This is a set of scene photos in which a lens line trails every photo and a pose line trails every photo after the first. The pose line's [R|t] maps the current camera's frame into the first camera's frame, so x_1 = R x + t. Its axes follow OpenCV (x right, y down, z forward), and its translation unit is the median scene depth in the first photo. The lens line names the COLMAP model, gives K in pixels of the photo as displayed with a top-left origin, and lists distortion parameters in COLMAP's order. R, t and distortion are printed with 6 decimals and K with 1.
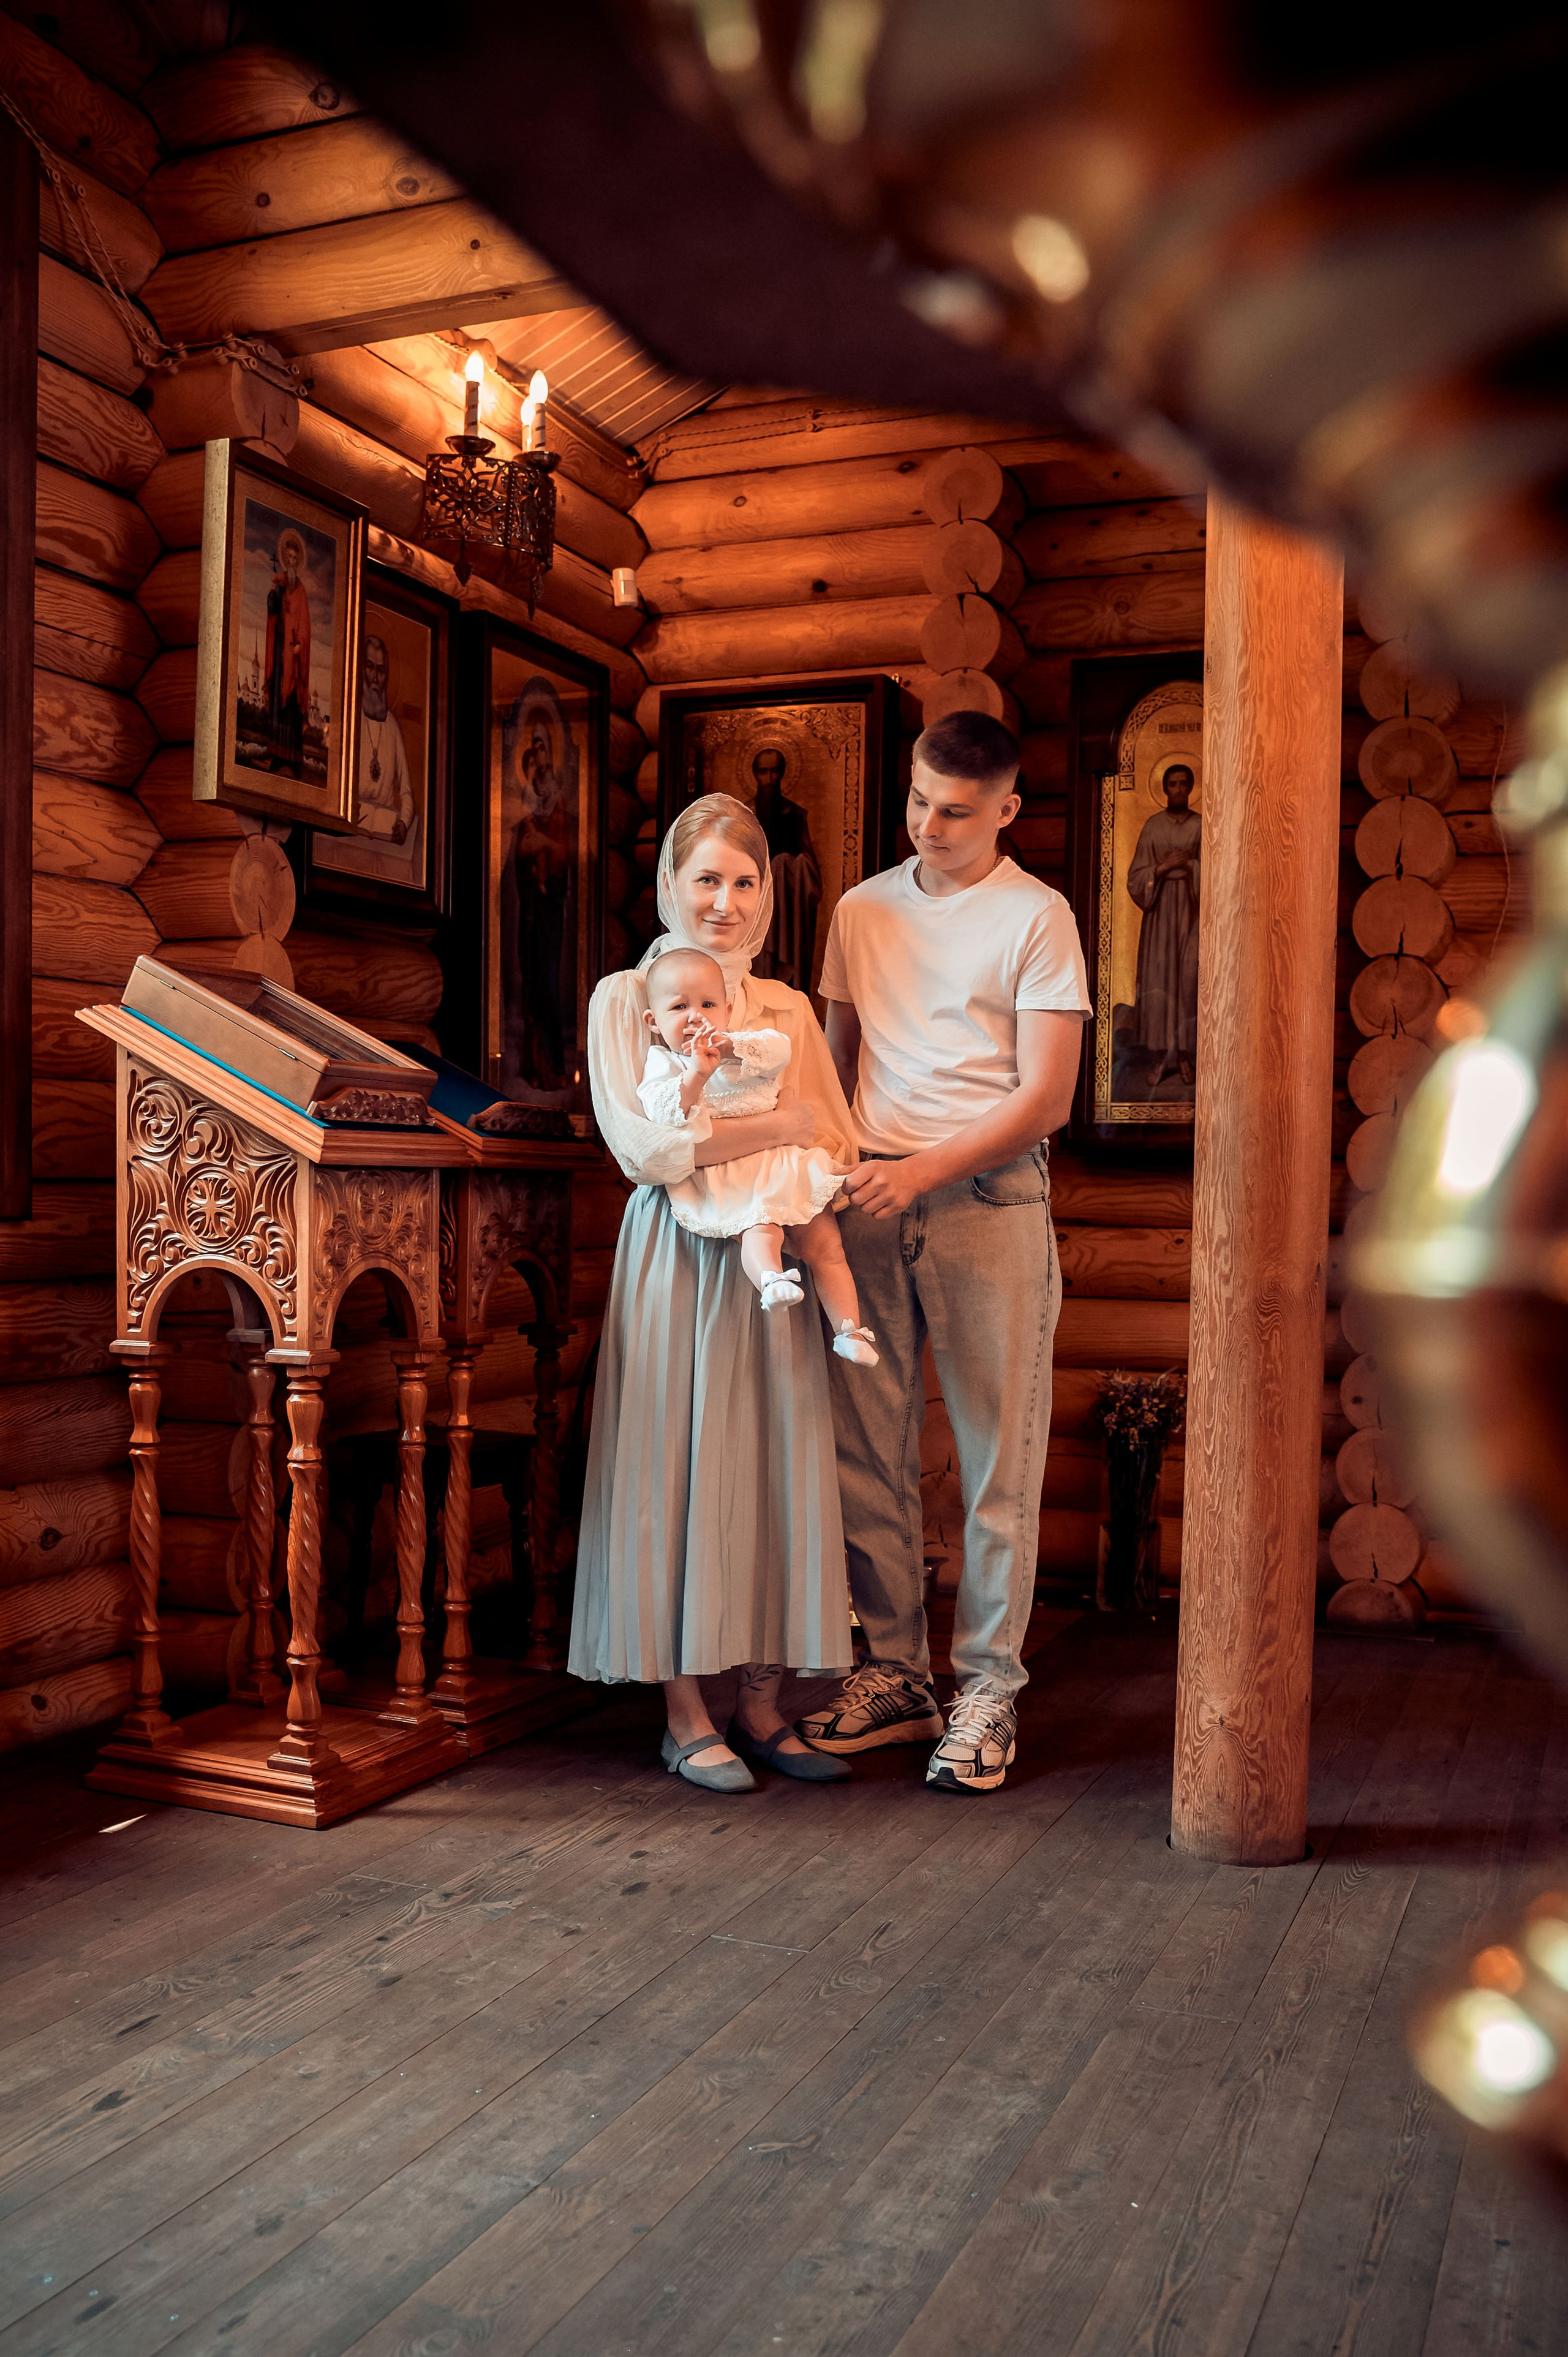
lens RADIAL K [[2173.2, 0, 712.0], [0, 2173.2, 1344.3], [0, 0, 1]] dist [-0.099343, 0.000000]
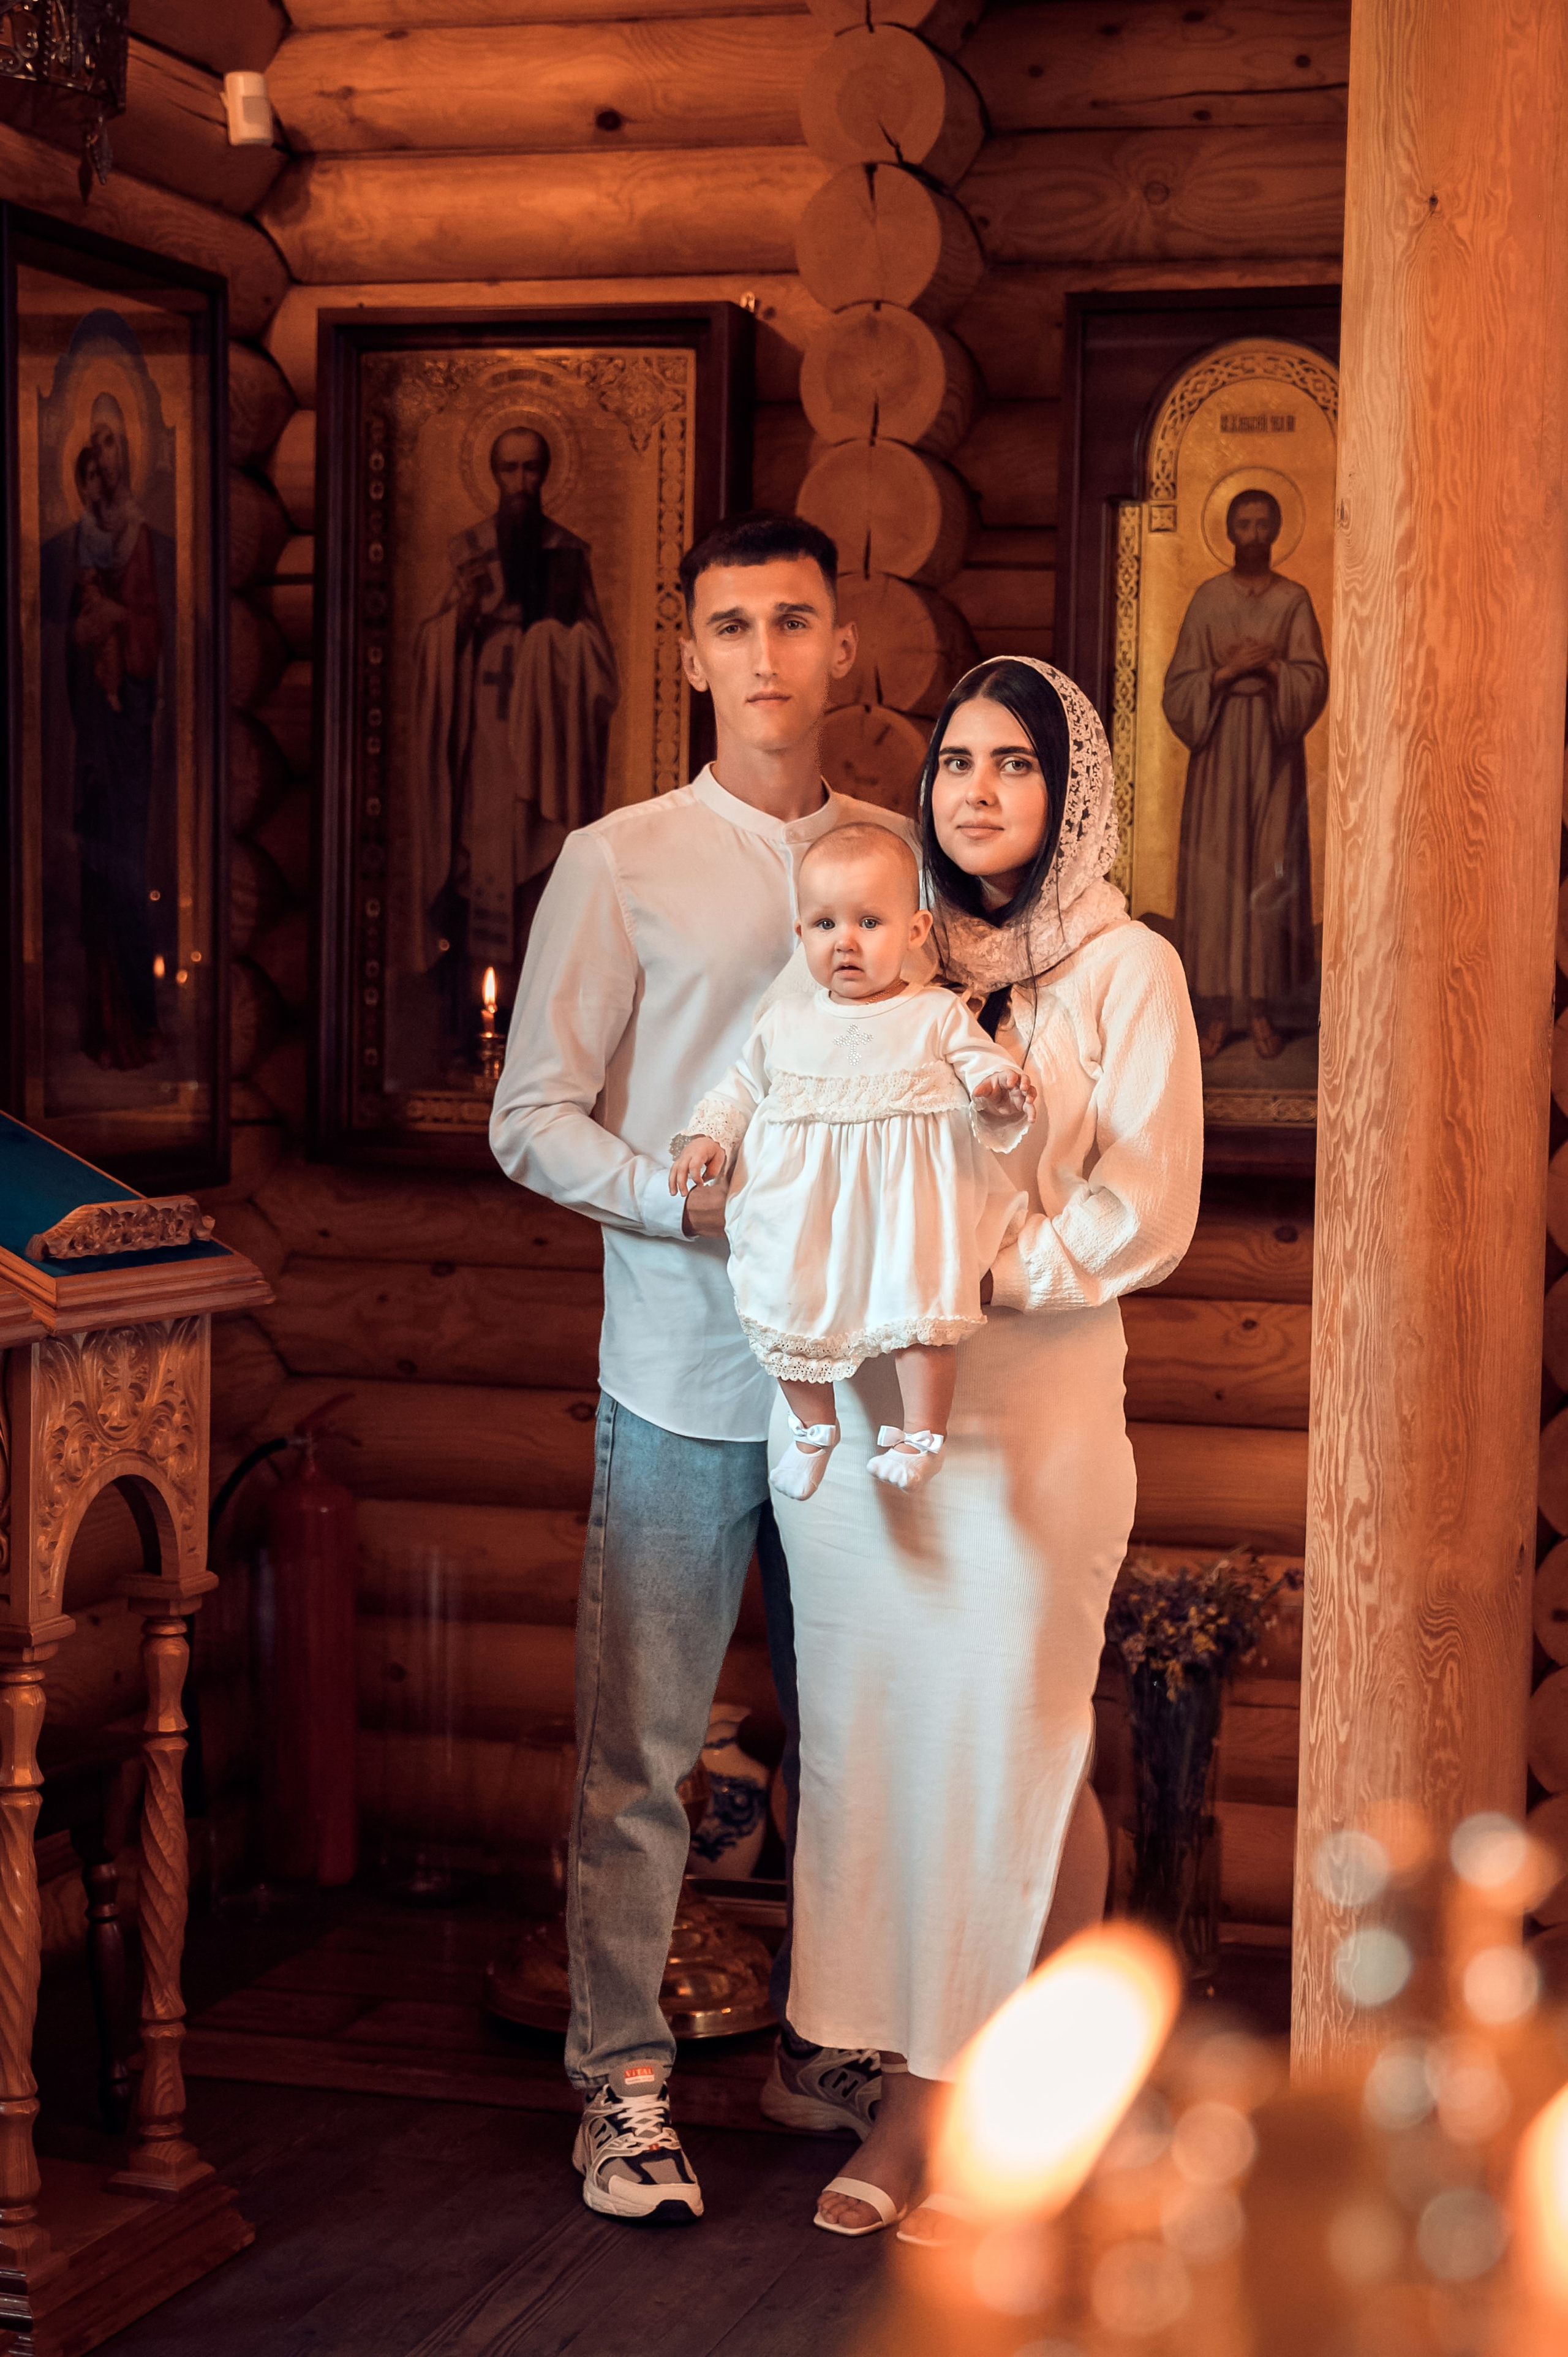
lens RADIAL K [[4010.8, 0, 861.4], [0, 4010.8, 1319.1], [0, 0, 1]] dist [0.064536, 0.000000]
pose [[0.991334, -0.009335, 0.131032, -0.025869], [0.005979, 0.999645, 0.025978, -0.080071], [-0.131228, -0.024970, 0.991038, -0.040687]]
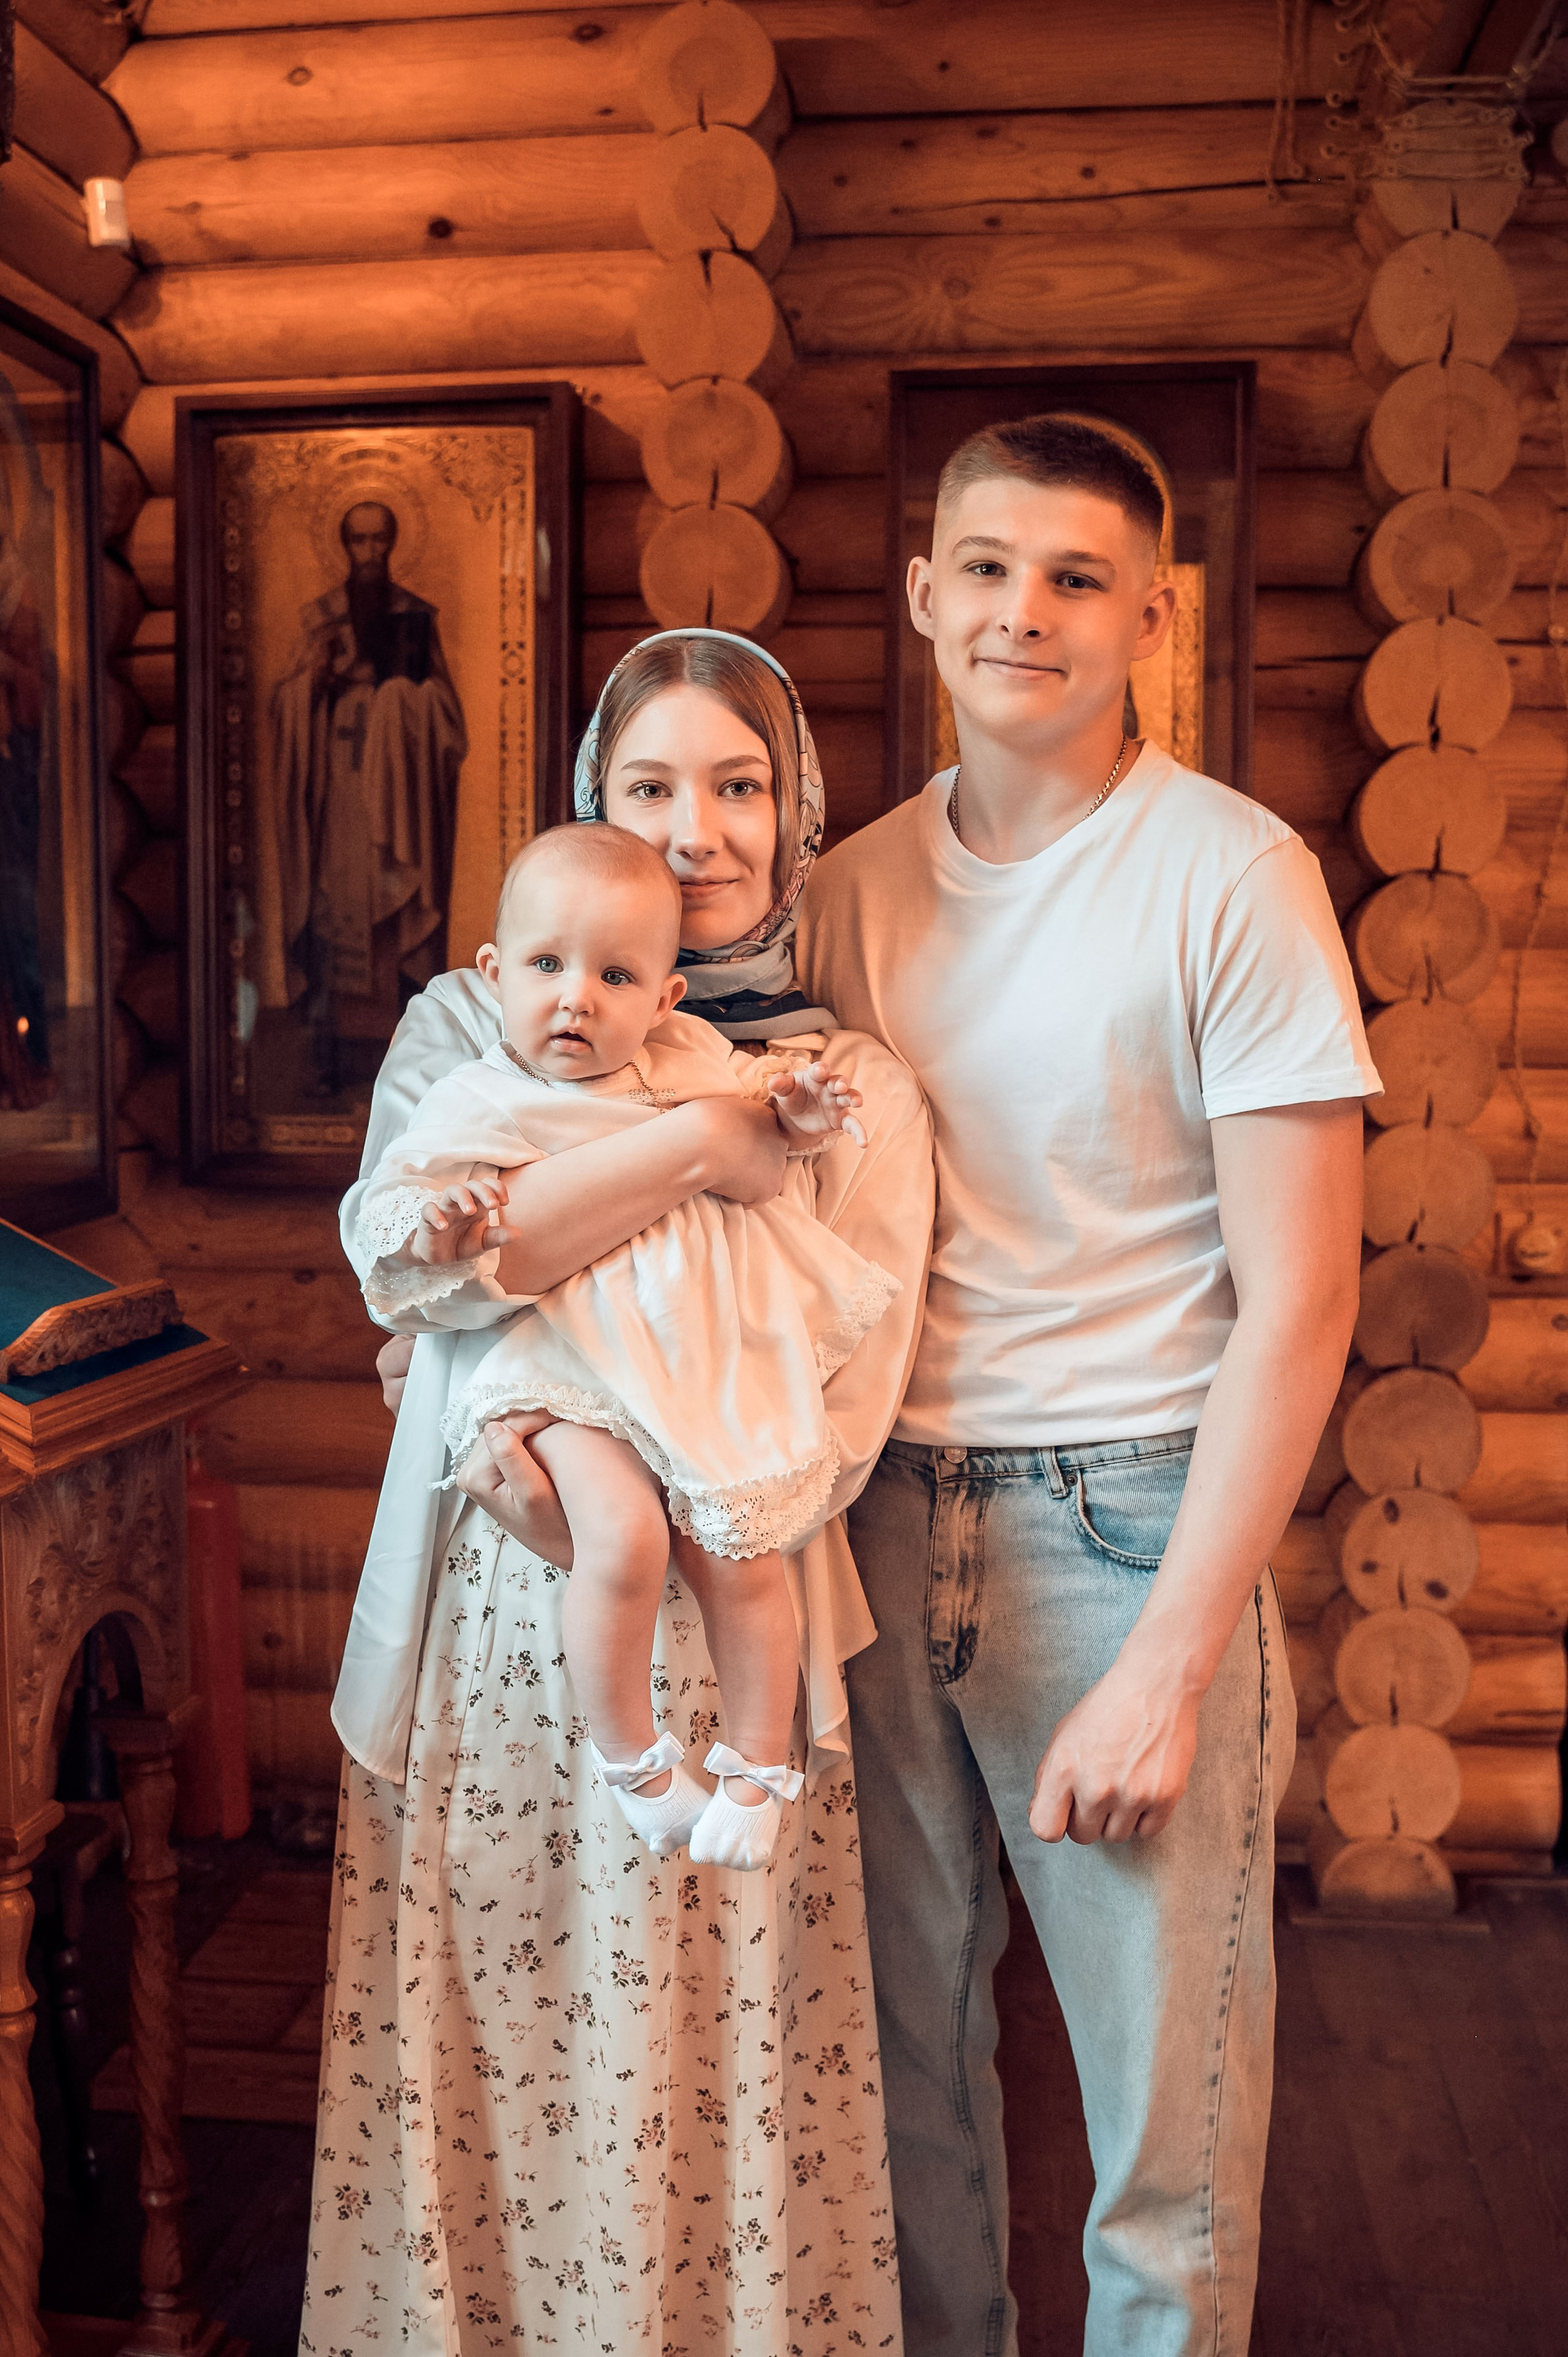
lens RADIAL K [[2443.1, 0, 711.4], [0, 2443.1, 1276.7], [0, 0, 1]] dist [-0.083683, 0.000000]
pose [[0.964134, -0.048009, 0.261036, -0.071911], [0.033824, 0.997710, 0.058568, -0.106269], [-0.263251, -0.047638, 0.963551, 0.347635]]
